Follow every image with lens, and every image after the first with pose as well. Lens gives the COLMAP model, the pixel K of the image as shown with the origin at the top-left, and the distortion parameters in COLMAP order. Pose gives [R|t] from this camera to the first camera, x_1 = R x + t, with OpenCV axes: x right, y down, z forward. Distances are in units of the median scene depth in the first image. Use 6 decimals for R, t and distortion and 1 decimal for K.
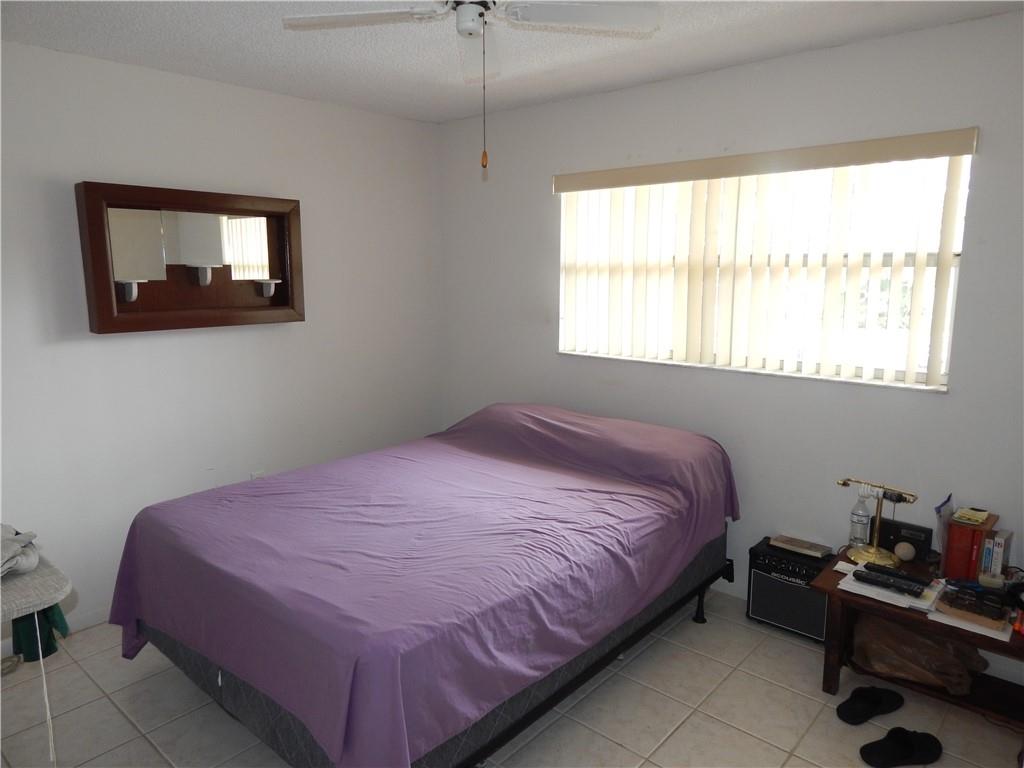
lens RADIAL K [[672.5, 0, 512.3], [0, 672.5, 383.8], [0, 0, 1]] dist [-0.001881, -0.010870]
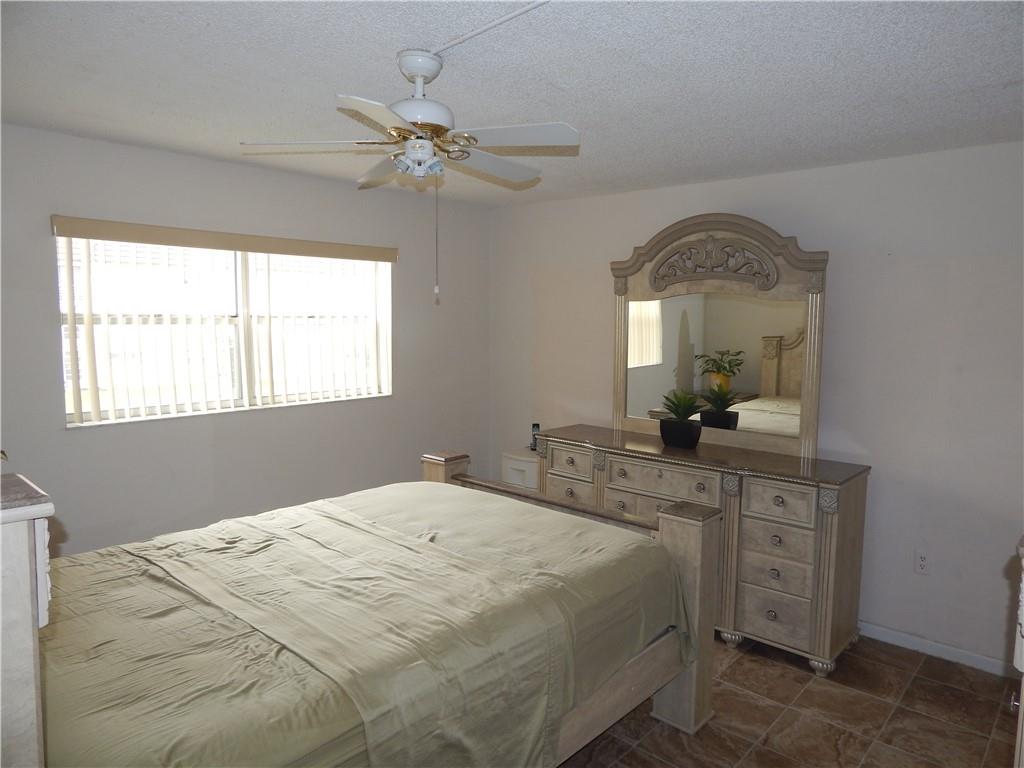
lens RADIAL K [[672.5, 0, 510.8], [0, 672.5, 384.1], [0, 0, 1]] dist [-0.001881, -0.010870]
pose [[0.031484, -0.100518, 0.994437, -0.812675], [0.157658, 0.982974, 0.094368, -0.098687], [-0.986992, 0.153810, 0.046795, 0.459302]]
